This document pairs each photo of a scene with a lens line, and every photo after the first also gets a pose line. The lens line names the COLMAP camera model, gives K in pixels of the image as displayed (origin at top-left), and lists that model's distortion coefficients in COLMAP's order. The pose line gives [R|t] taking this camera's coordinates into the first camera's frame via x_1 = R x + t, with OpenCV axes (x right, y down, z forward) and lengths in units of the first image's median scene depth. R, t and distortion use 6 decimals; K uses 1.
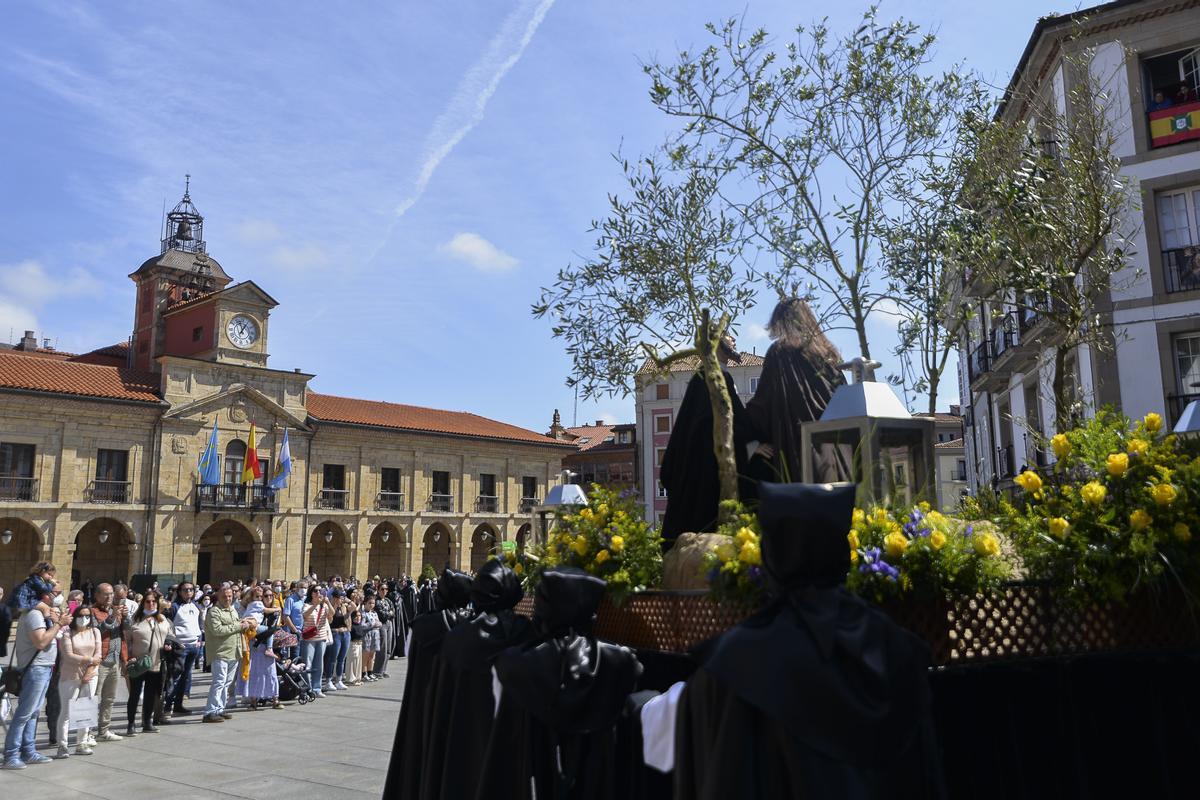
lens RADIAL K [[983.7, 0, 656.2], [0, 983.7, 379.9], [0, 0, 1]] dist [-0.004287, 0.002951]
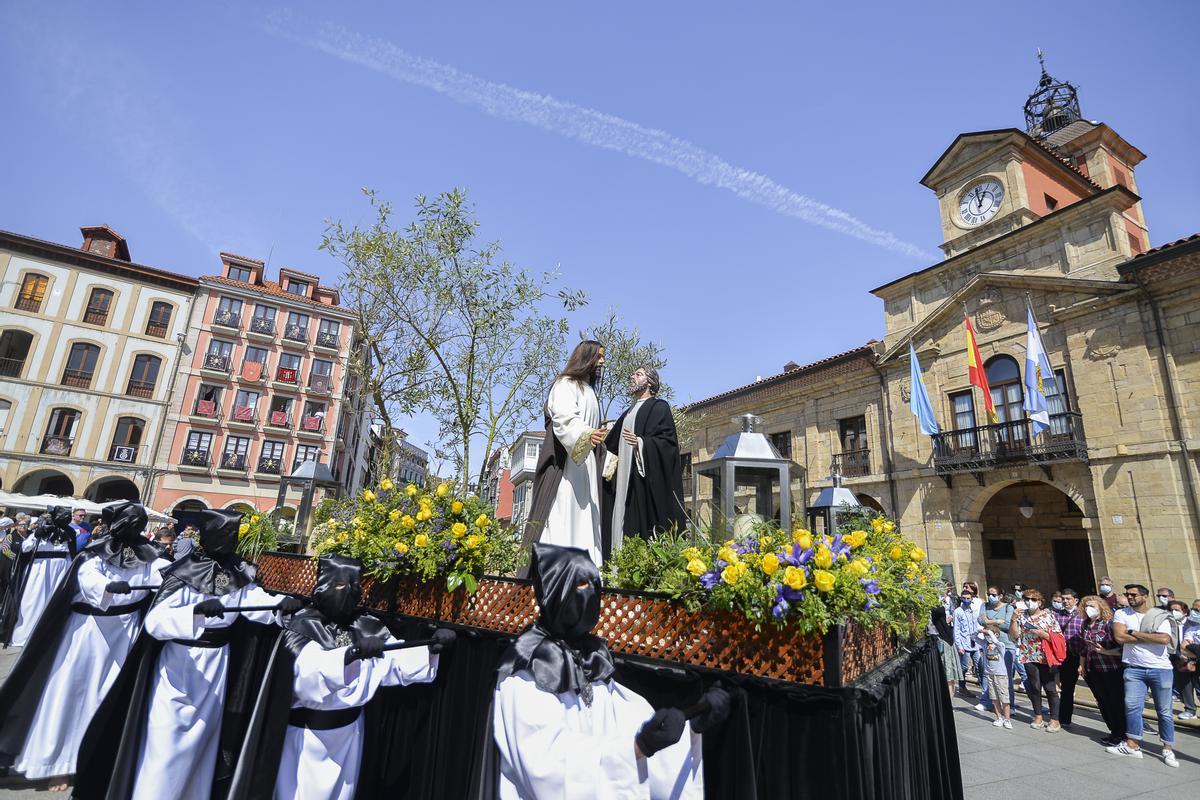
lens RADIAL K [[585.1, 0, 599.1], [0, 585.1, 399.8], [0, 0, 1]] dist [-0.000875, 0.000174]
pose [[-0.385892, -0.246787, -0.888923, 0.002051], [0.112252, 0.943836, -0.310762, 0.171586], [0.915689, -0.219703, -0.336516, 0.861156]]
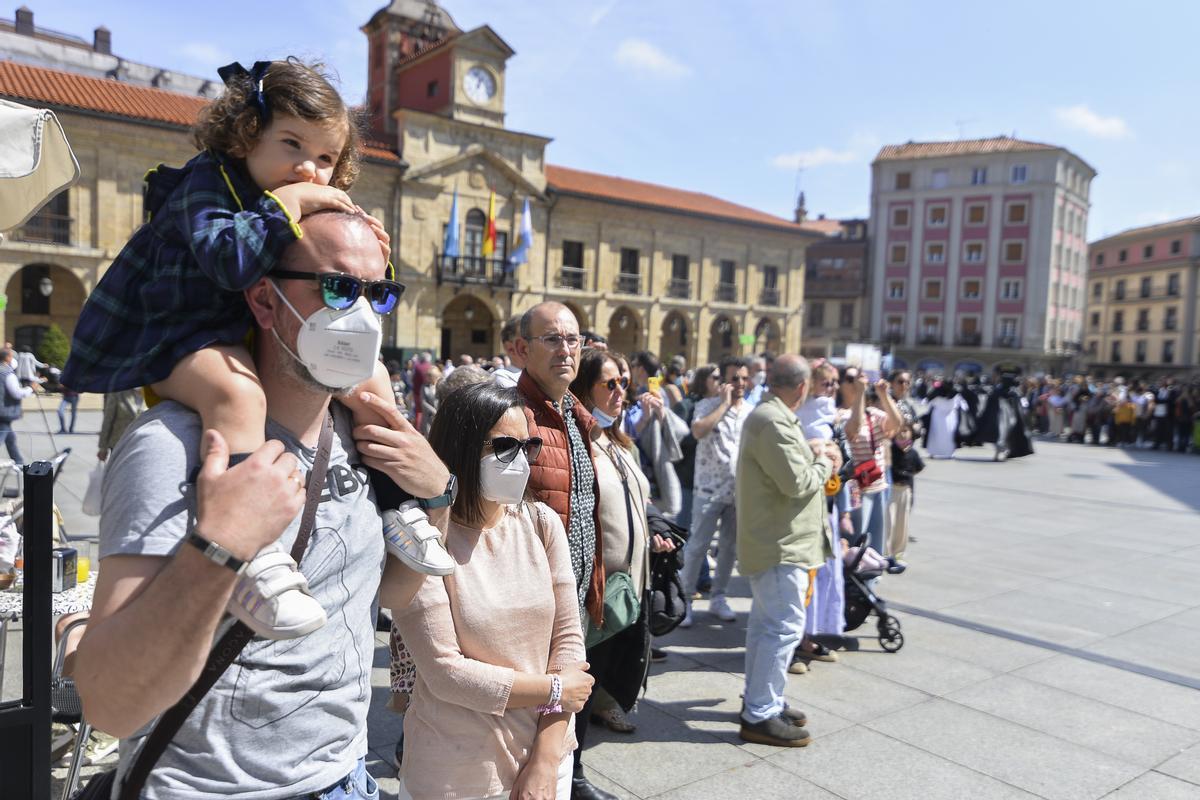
lens RADIAL K [[913.2, 0, 600.0], [0, 913.2, 400.0], [0, 0, 1]] dist [-0.001139, -0.001475]
pose [[0.972516, 0.068083, -0.222658, -0.109059], [-0.016587, 0.974123, 0.225409, 0.040206], [0.232243, -0.215521, 0.948480, 0.175170]]
